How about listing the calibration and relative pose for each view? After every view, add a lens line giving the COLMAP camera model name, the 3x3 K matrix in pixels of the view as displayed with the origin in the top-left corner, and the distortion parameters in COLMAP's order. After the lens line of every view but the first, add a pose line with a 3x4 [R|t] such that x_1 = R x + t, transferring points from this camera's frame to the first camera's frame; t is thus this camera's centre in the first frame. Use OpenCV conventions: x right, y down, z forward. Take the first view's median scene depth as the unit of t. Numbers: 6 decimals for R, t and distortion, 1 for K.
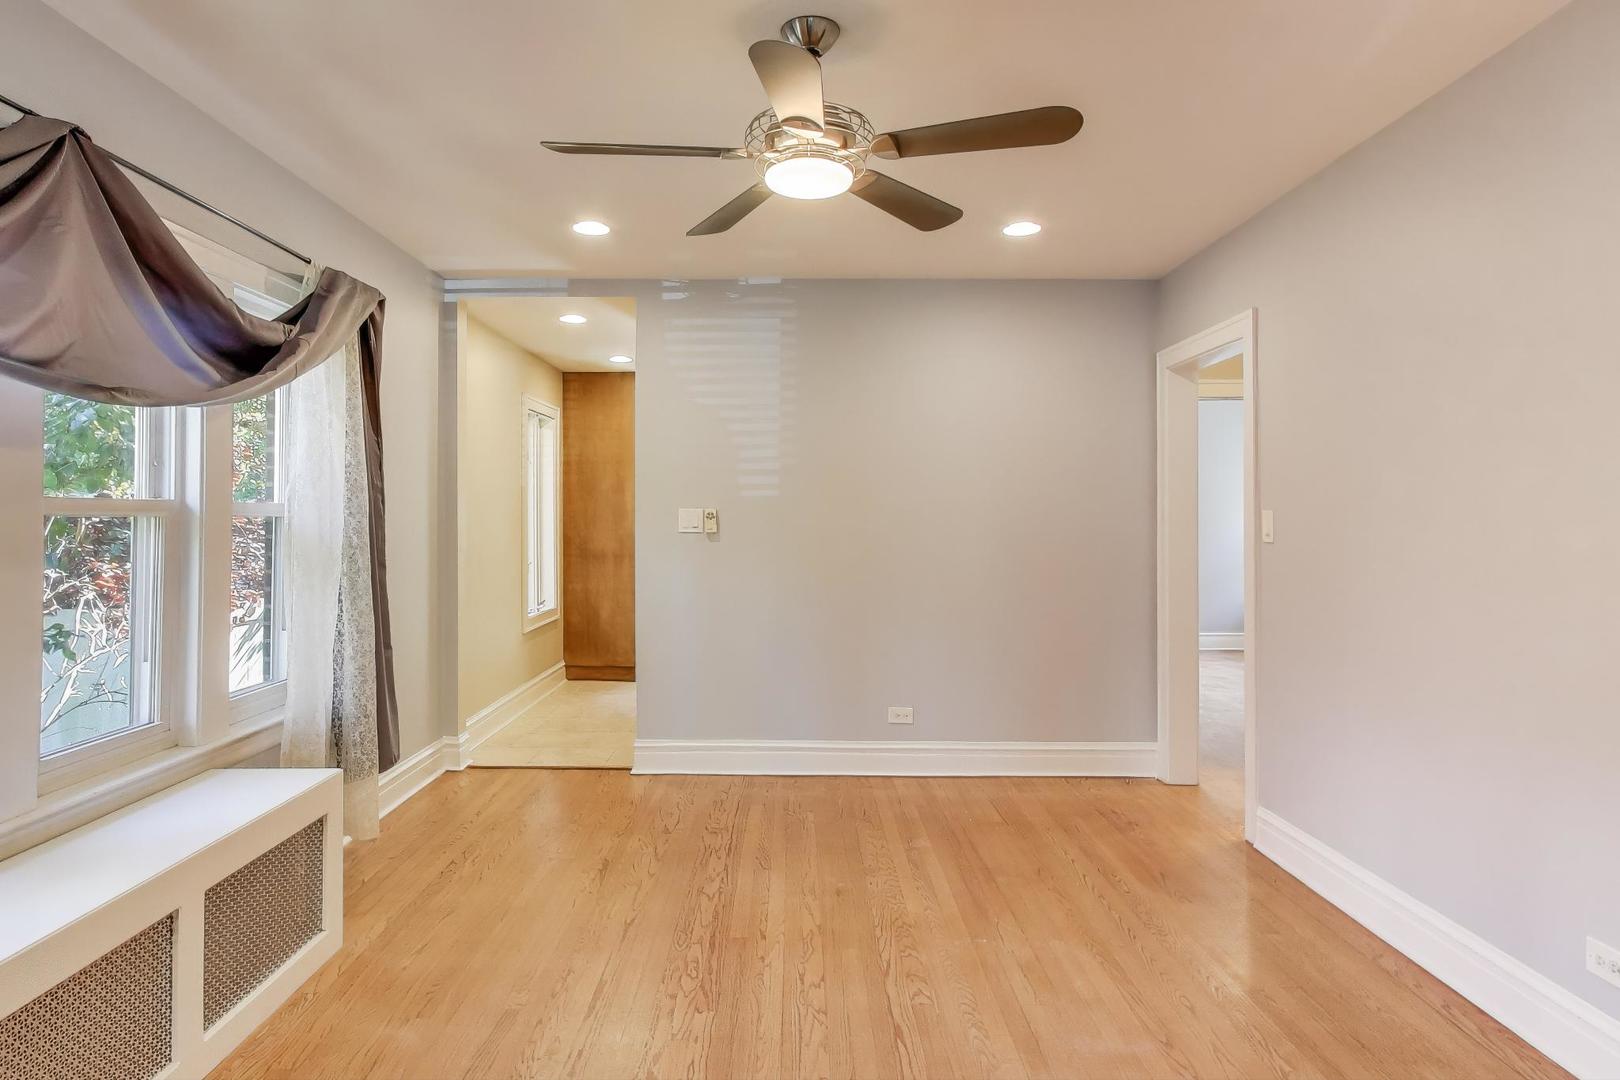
lens RADIAL K [[754.8, 0, 852.7], [0, 754.8, 511.8], [0, 0, 1]] dist [-0.003014, -0.000603]
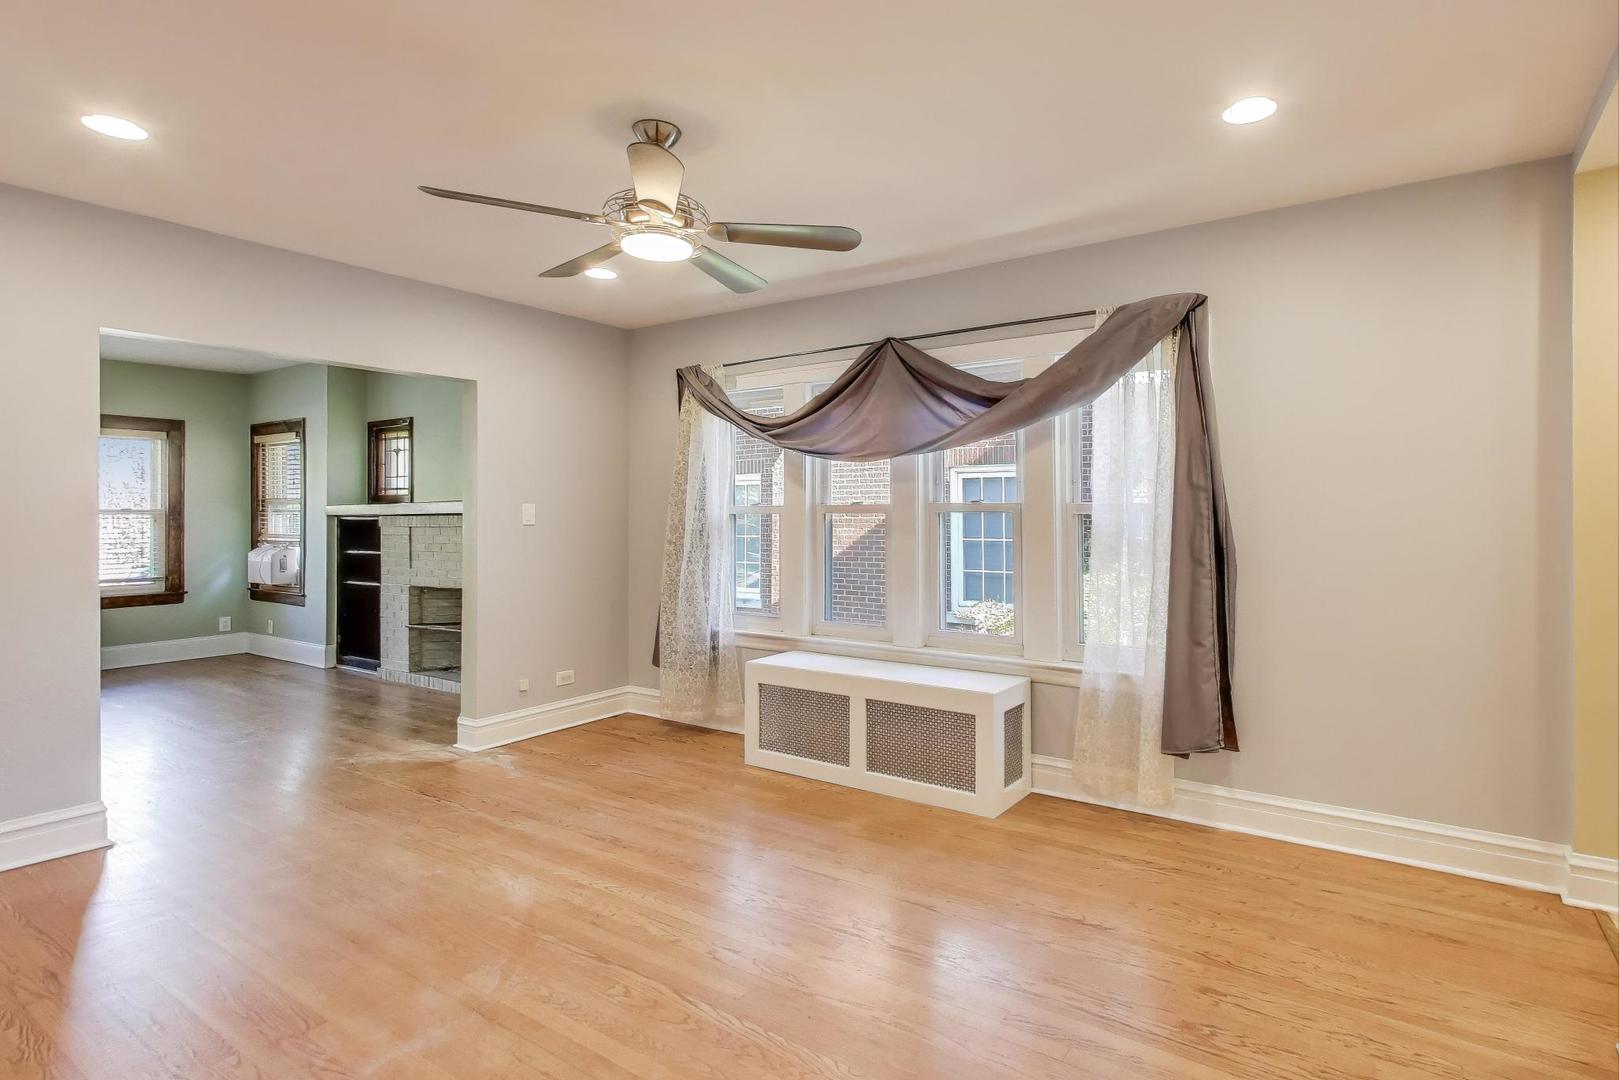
lens RADIAL K [[754.3, 0, 852.2], [0, 754.3, 511.9], [0, 0, 1]] dist [-0.003014, -0.000603]
pose [[-0.520753, -0.011895, -0.853624, 0.743376], [0.001705, 0.999886, -0.014973, 0.027625], [0.853705, -0.009253, -0.520674, 1.691124]]
